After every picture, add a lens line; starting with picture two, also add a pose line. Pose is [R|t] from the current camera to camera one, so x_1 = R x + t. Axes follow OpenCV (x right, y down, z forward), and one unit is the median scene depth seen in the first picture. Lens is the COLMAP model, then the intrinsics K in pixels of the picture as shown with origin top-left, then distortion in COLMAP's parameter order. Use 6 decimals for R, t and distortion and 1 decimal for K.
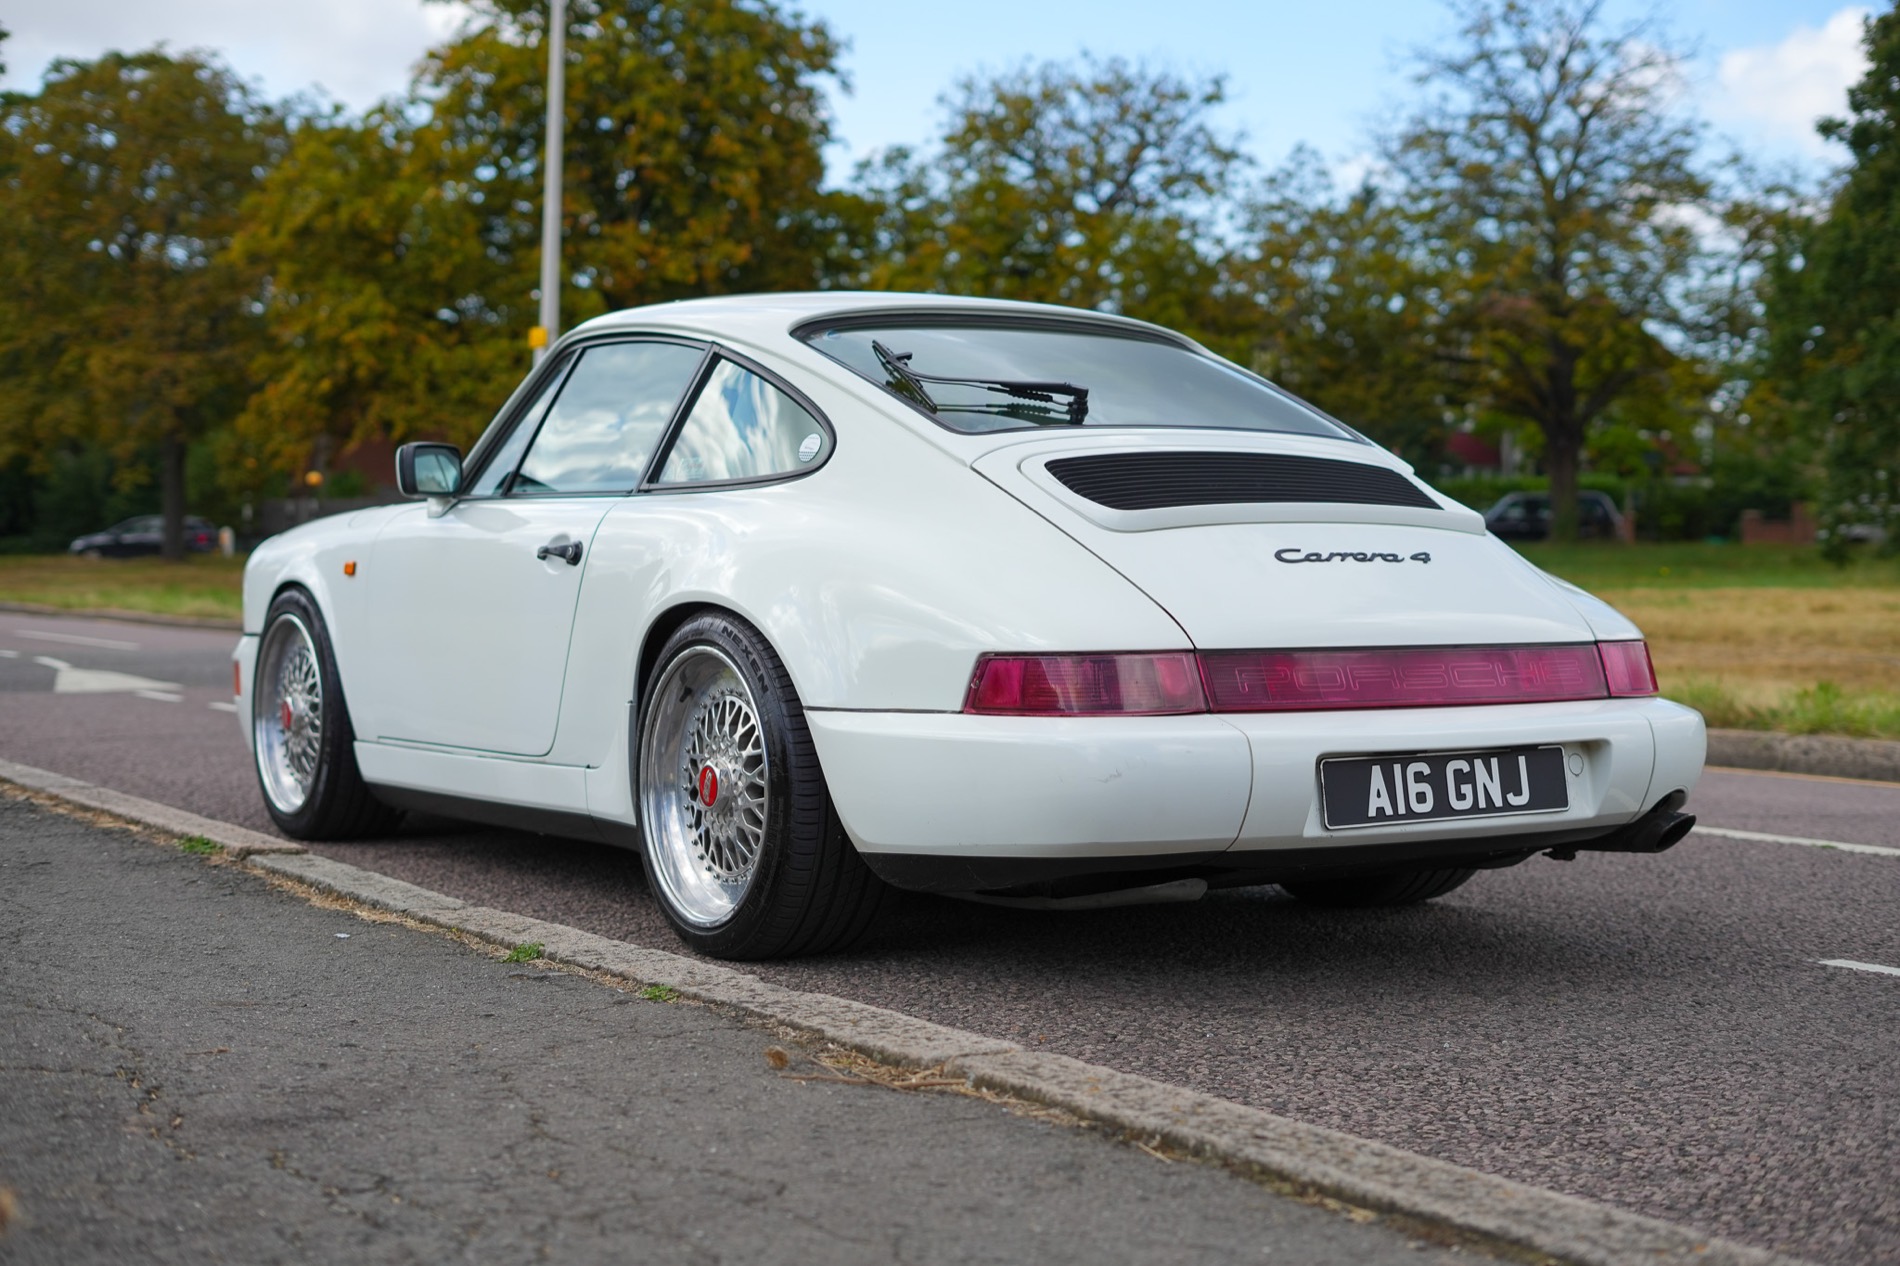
lens RADIAL K [[2782.1, 0, 948.8], [0, 2782.1, 625.0], [0, 0, 1]] dist [-0.027116, 0.000000]
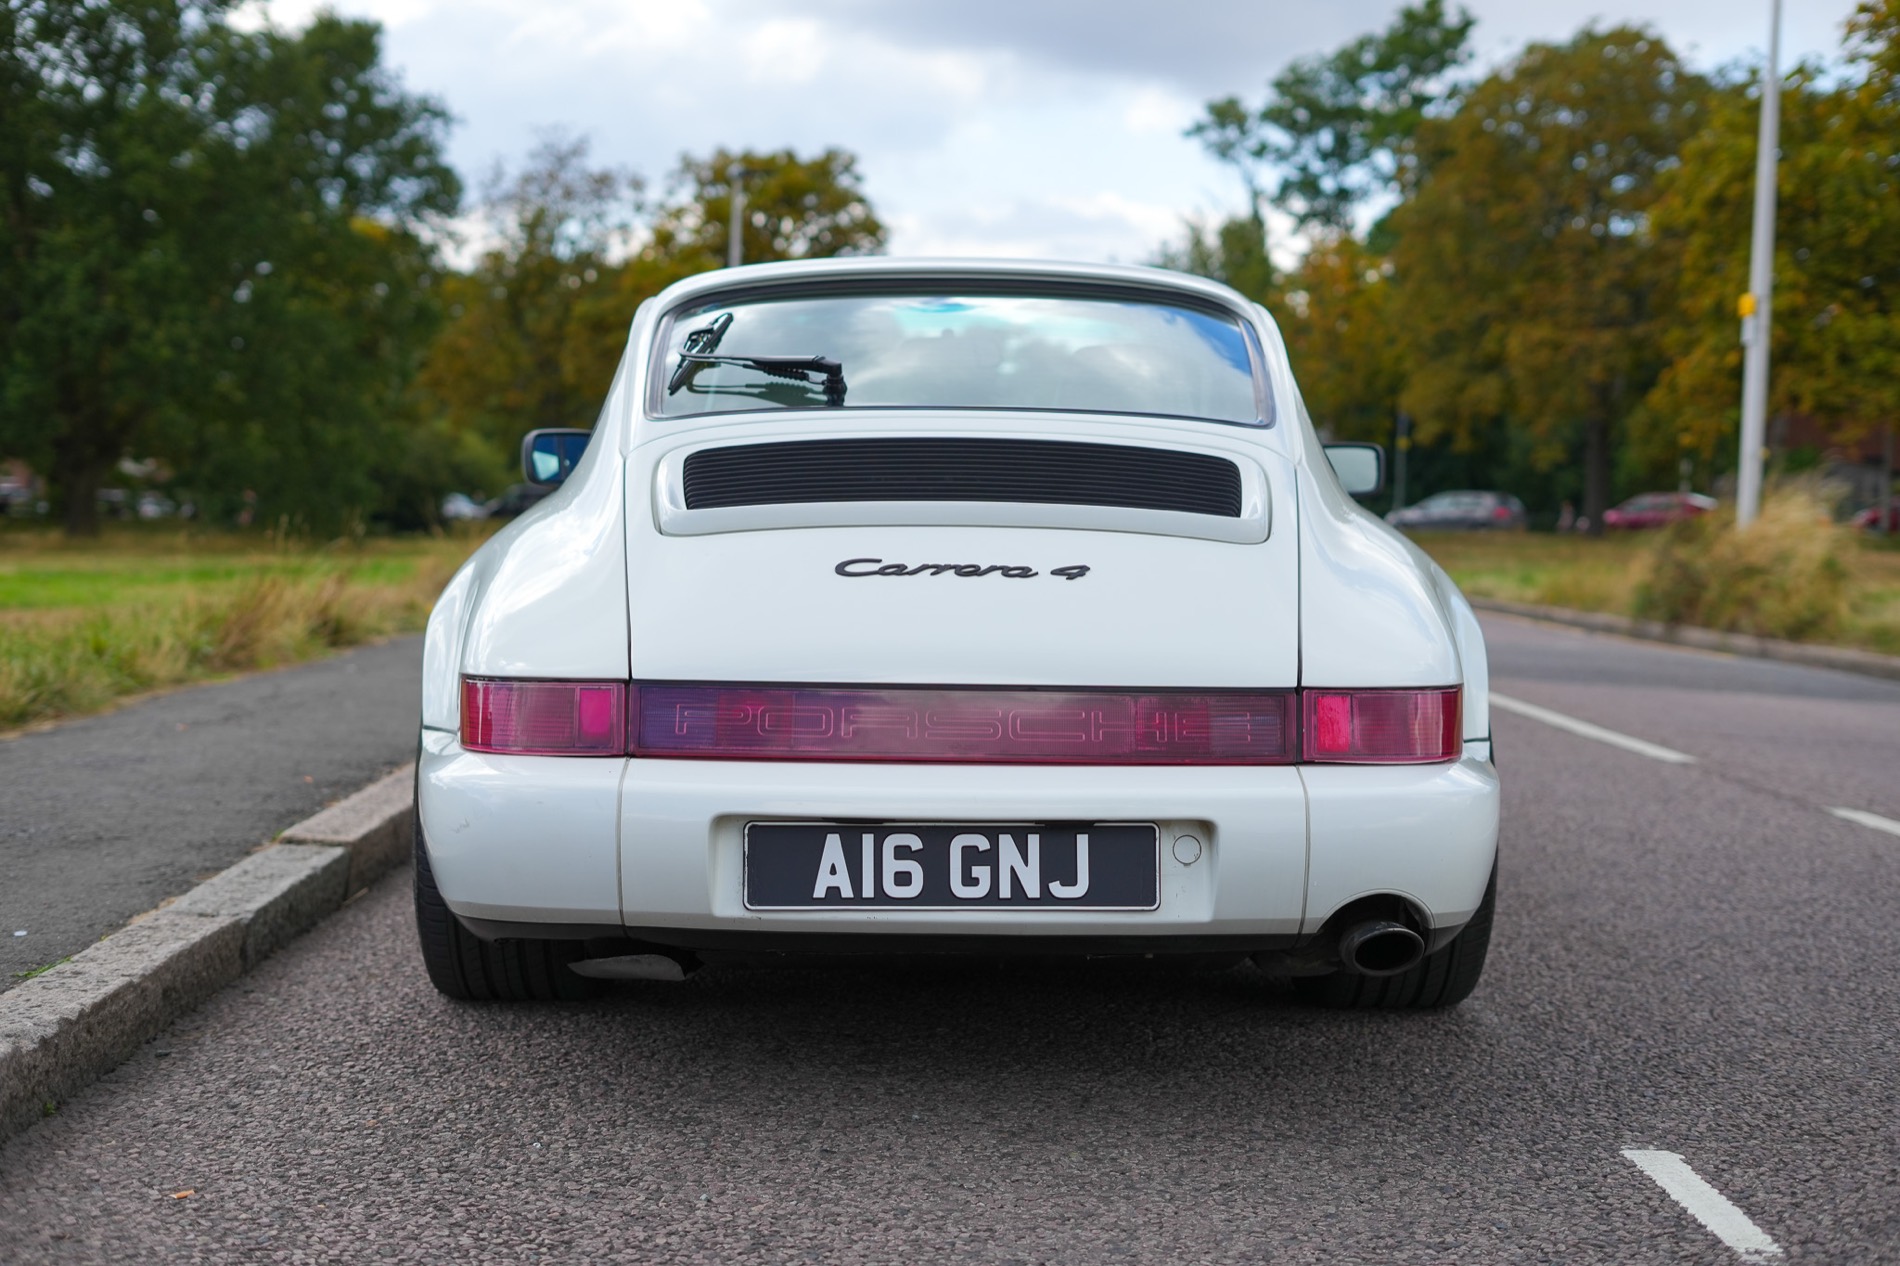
lens RADIAL K [[2782.1, 0, 950.0], [0, 2782.1, 638.6], [0, 0, 1]] dist [-0.027116, 0.000000]
pose [[0.852331, 0.031039, -0.522081, 0.566137], [-0.023821, 0.999505, 0.020535, -0.021371], [0.522460, -0.005066, 0.852649, 0.322057]]
